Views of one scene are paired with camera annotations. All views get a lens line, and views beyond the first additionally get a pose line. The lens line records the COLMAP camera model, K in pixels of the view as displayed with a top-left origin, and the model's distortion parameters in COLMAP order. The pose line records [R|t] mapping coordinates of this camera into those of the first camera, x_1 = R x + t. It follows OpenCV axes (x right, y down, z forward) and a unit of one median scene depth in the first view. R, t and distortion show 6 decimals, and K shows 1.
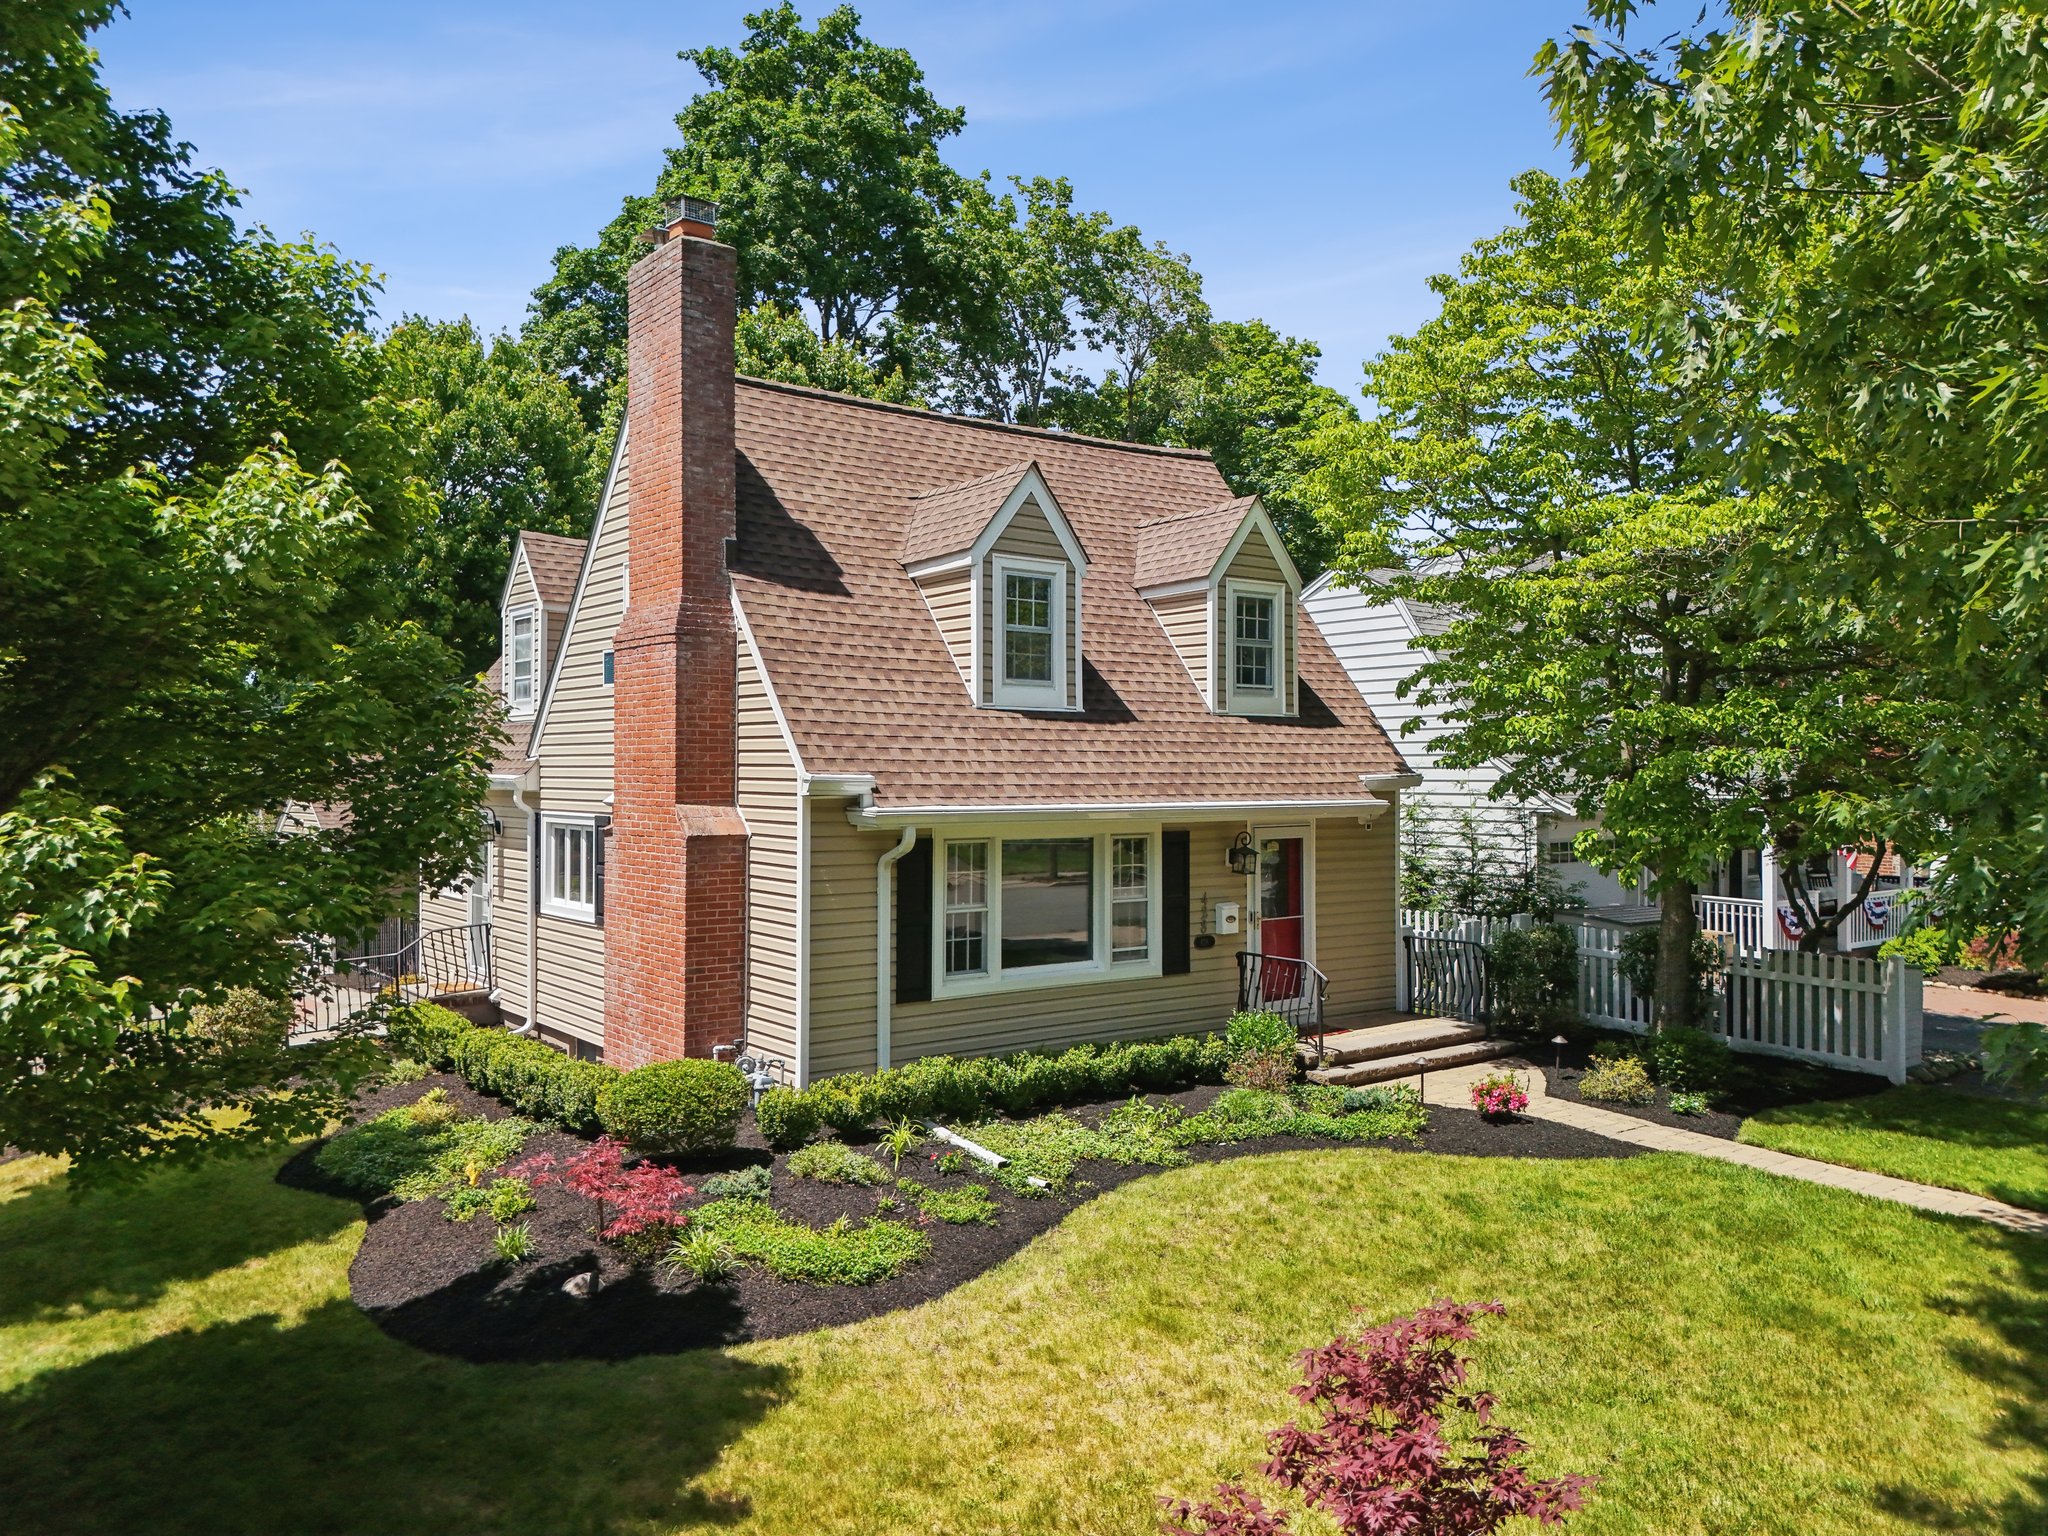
lens RADIAL K [[1535.7, 0, 1034.6], [0, 1535.7, 761.2], [0, 0, 1]] dist [0.088501, -0.105197]
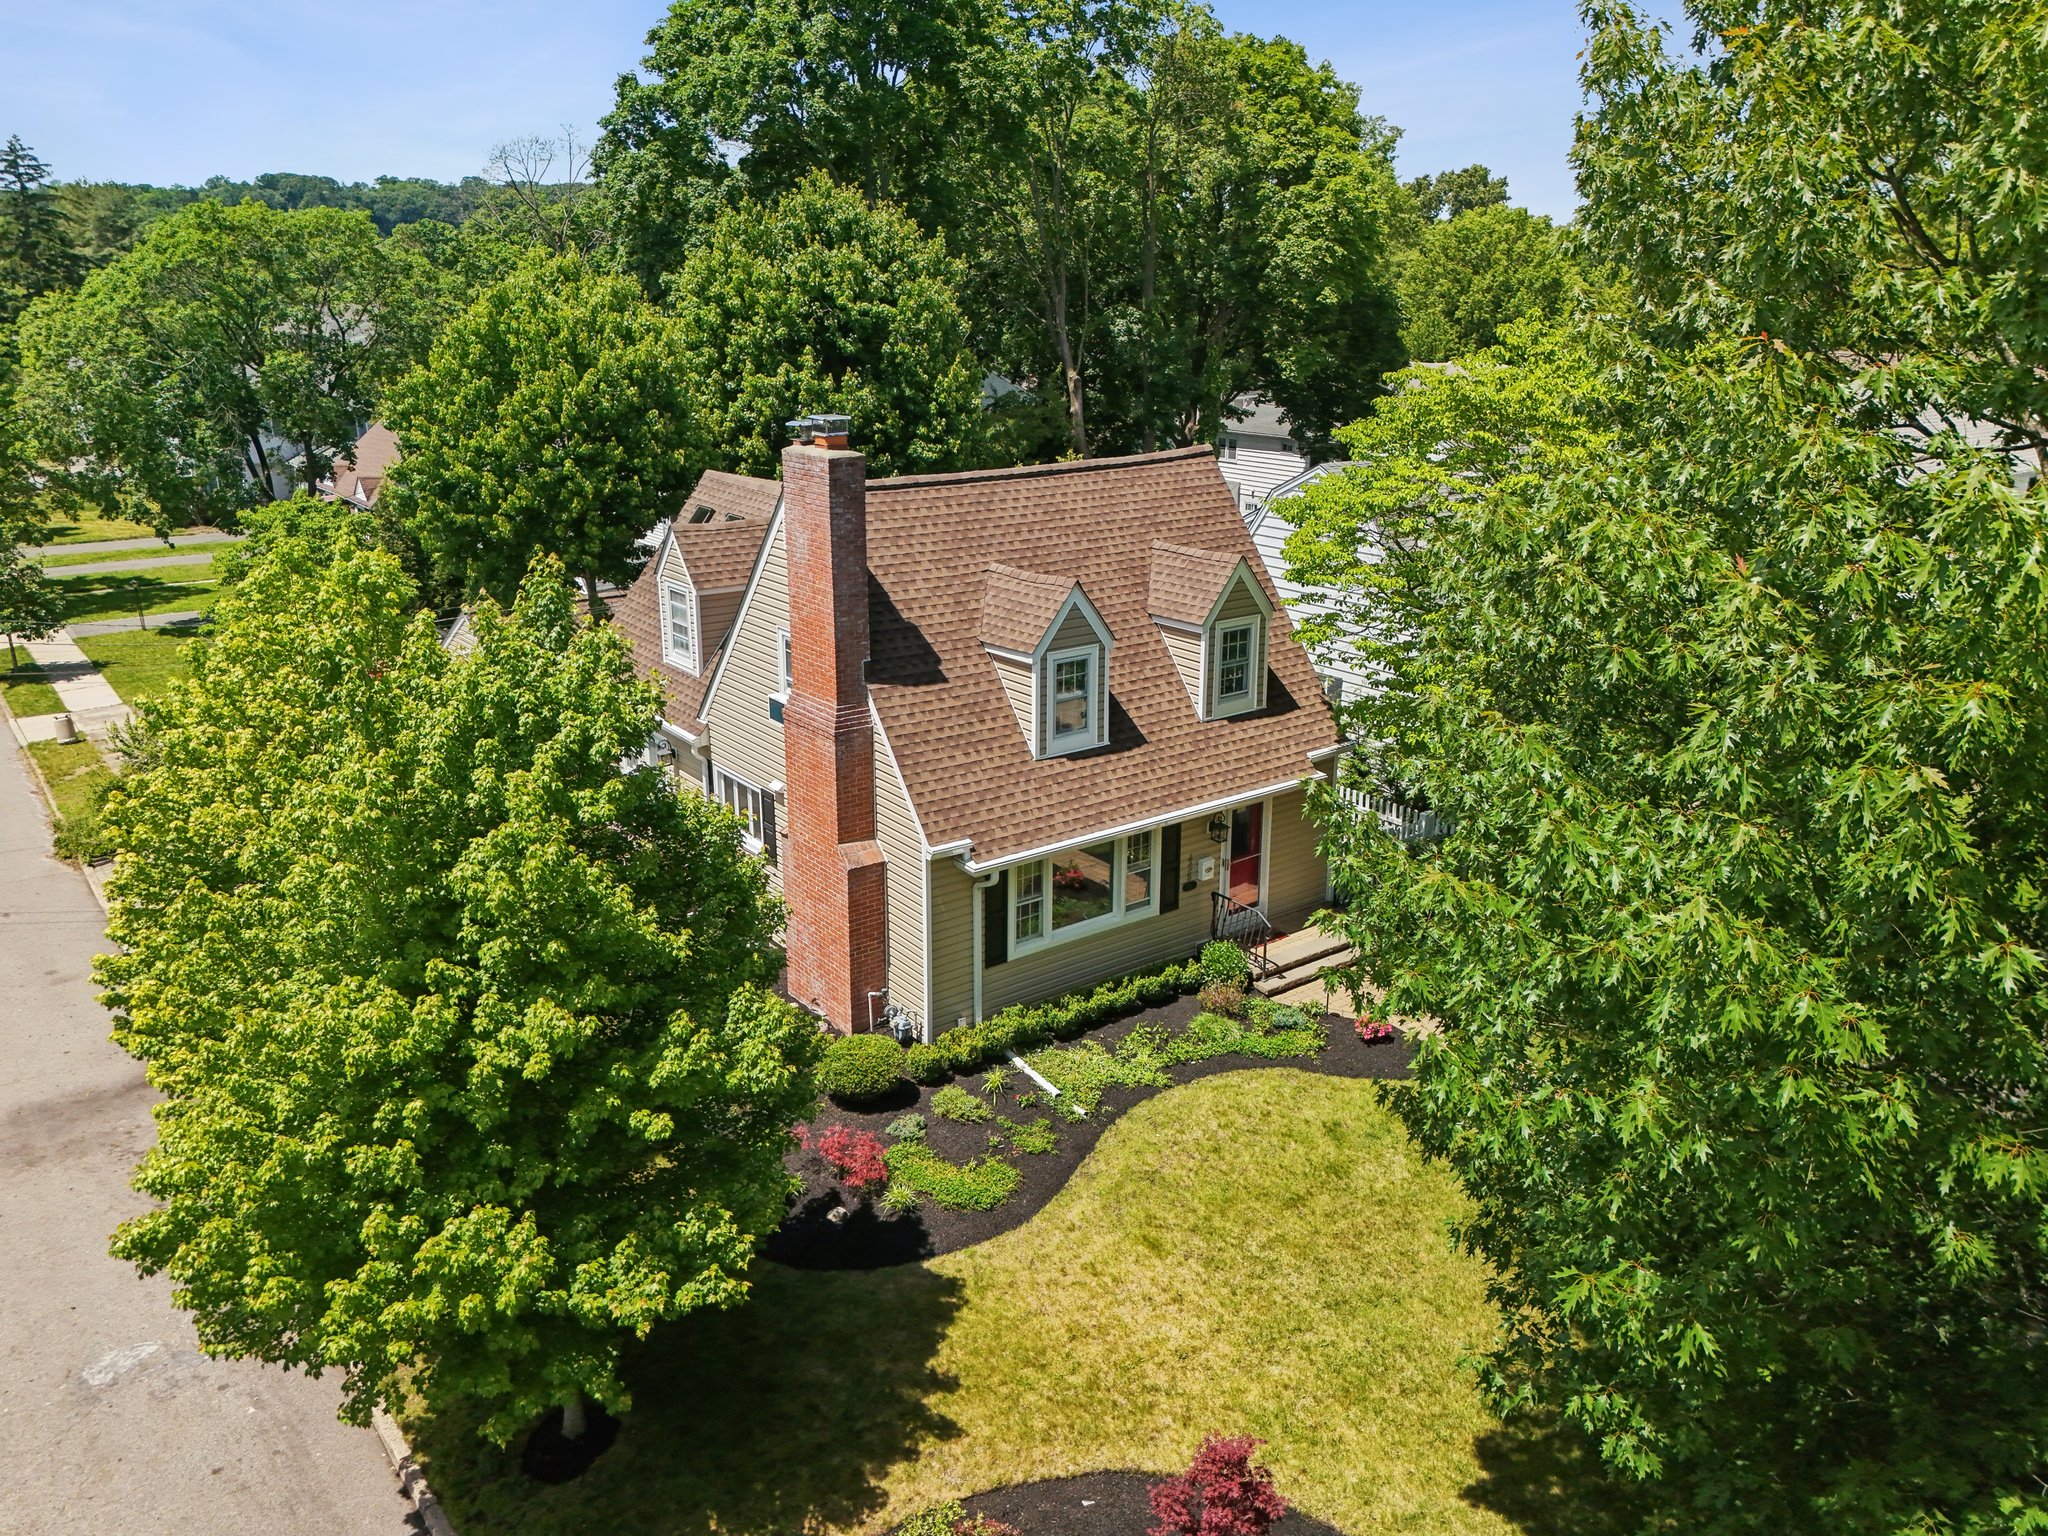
lens RADIAL K [[1535.7, 0, 1034.6], [0, 1535.7, 761.2], [0, 0, 1]] dist [0.088501, -0.105197]
pose [[0.999984, 0.005381, -0.001594, -0.038723], [-0.004660, 0.954420, 0.298432, -0.489803], [0.003127, -0.298420, 0.954430, -0.397203]]
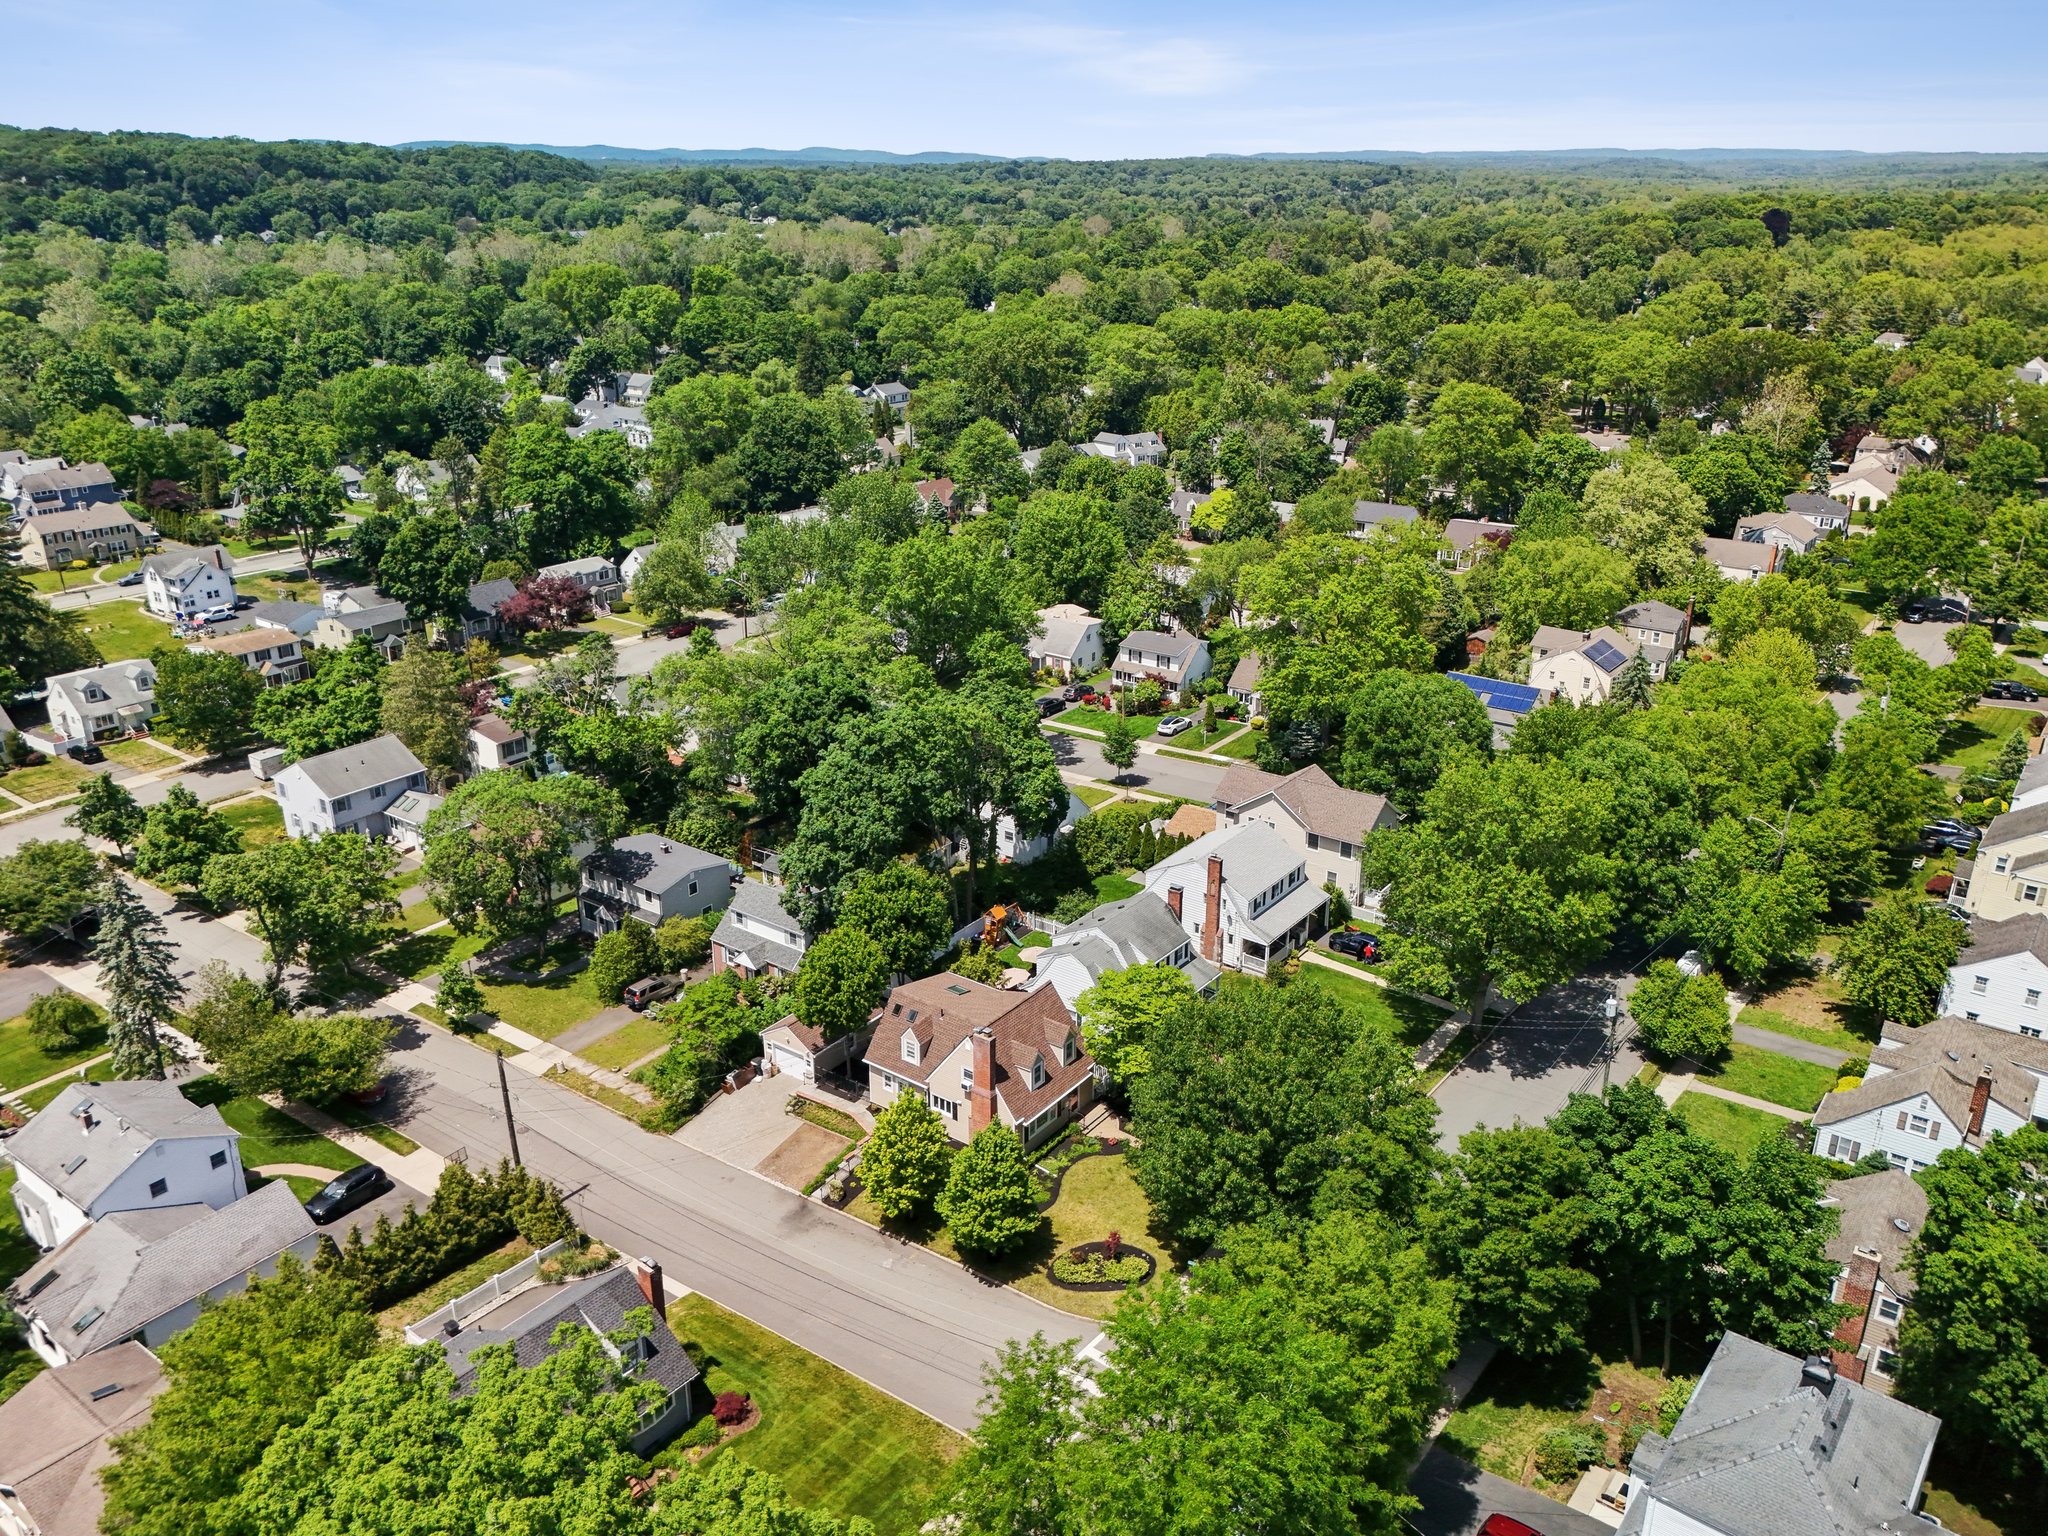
lens RADIAL K [[1535.7, 0, 1034.6], [0, 1535.7, 761.2], [0, 0, 1]] dist [0.088501, -0.105197]
pose [[0.963893, -0.093732, 0.249248, -1.479661], [0.007839, 0.945586, 0.325279, -3.379909], [-0.266174, -0.311580, 0.912178, -4.297379]]
